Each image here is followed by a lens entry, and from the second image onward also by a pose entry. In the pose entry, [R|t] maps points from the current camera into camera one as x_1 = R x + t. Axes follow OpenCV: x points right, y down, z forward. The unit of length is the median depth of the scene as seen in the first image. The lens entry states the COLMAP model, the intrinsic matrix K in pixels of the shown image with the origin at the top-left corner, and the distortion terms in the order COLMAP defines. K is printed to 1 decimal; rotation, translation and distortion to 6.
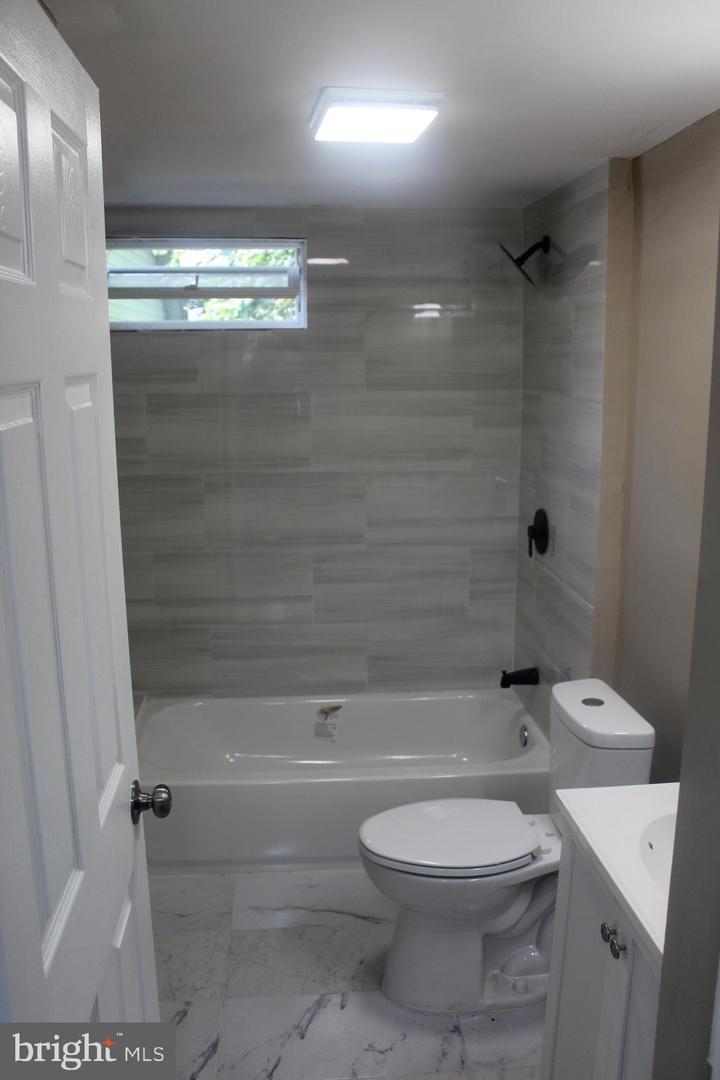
lens RADIAL K [[898.8, 0, 360.6], [0, 898.8, 554.7], [0, 0, 1]] dist [-0.150173, 0.129429]
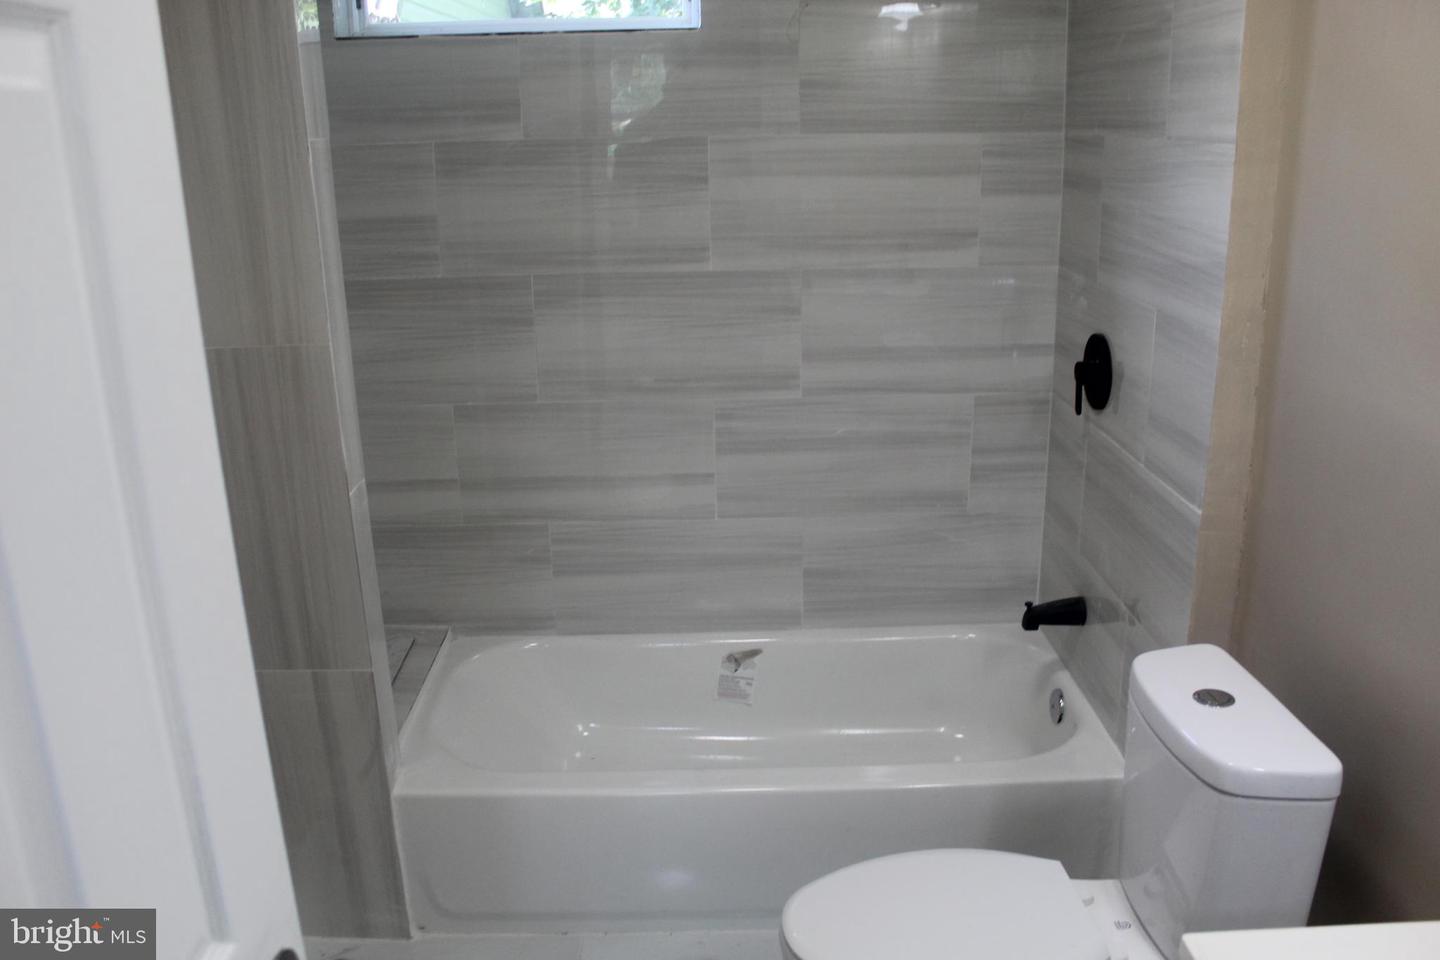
lens RADIAL K [[1198.4, 0, 728.7], [0, 1198.4, 481.9], [0, 0, 1]] dist [-0.150173, 0.129429]
pose [[0.998208, 0.003834, -0.059716, 0.005457], [0.001083, 0.996624, 0.082090, -0.016739], [0.059829, -0.082008, 0.994834, 0.192017]]
